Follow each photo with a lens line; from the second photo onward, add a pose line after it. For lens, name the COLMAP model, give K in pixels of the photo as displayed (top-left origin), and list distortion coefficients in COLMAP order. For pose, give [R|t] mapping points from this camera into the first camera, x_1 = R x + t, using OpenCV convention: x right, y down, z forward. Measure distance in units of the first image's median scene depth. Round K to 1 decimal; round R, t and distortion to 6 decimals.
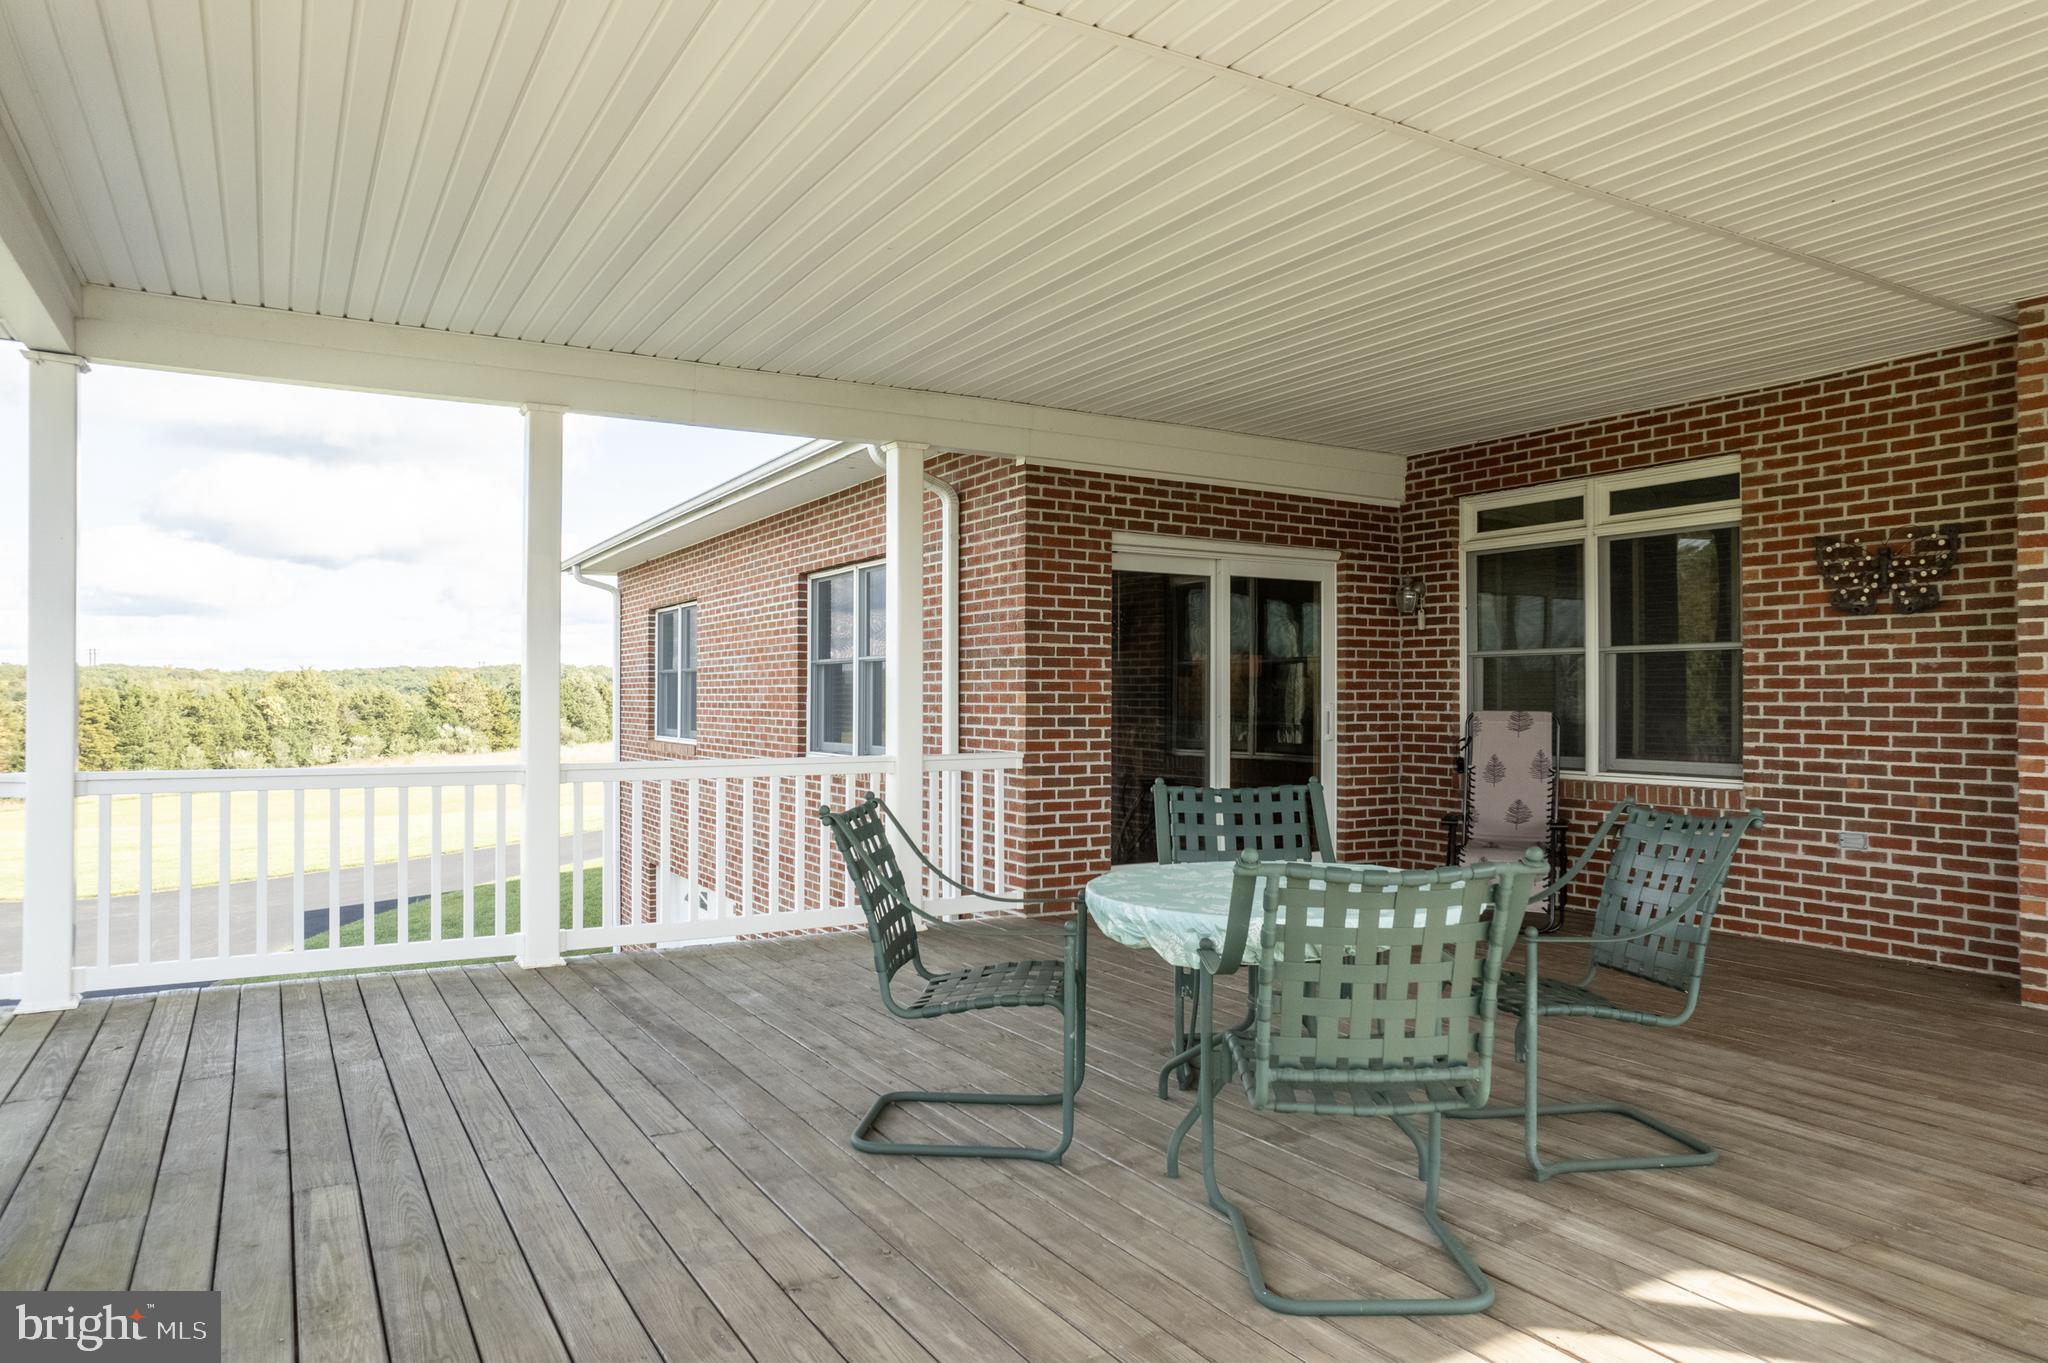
lens RADIAL K [[1305.9, 0, 1032.0], [0, 1305.9, 679.6], [0, 0, 1]] dist [-0.066630, 0.049535]
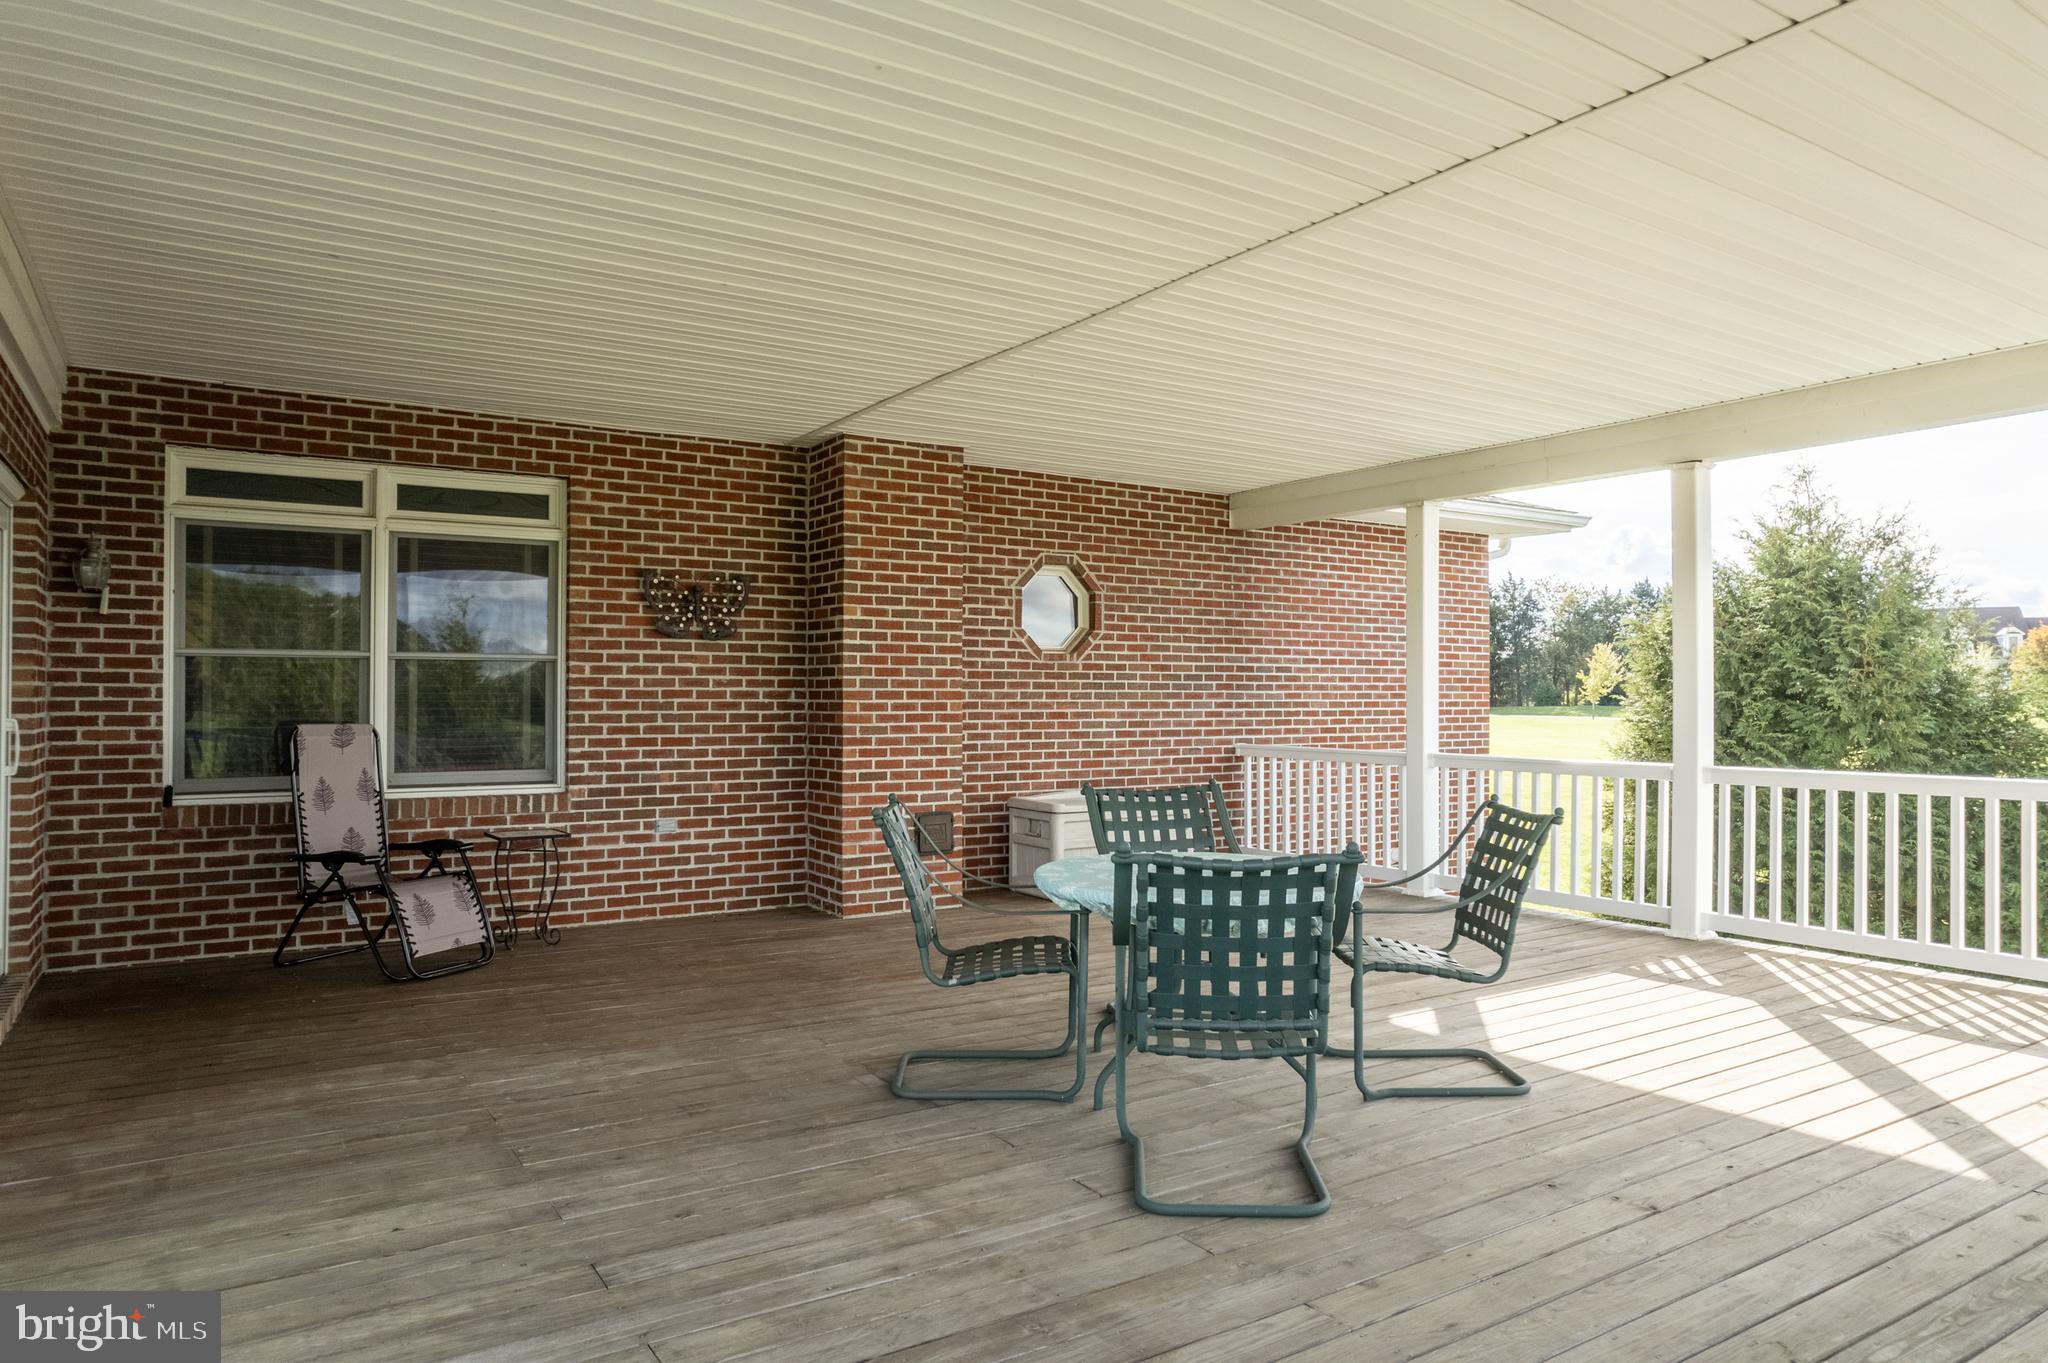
lens RADIAL K [[1305.9, 0, 1032.0], [0, 1305.9, 679.6], [0, 0, 1]] dist [-0.066630, 0.049535]
pose [[-0.037174, 0.012199, 0.999234, -0.577561], [-0.014337, 0.999816, -0.012739, -0.000561], [-0.999206, -0.014800, -0.036992, 0.687983]]
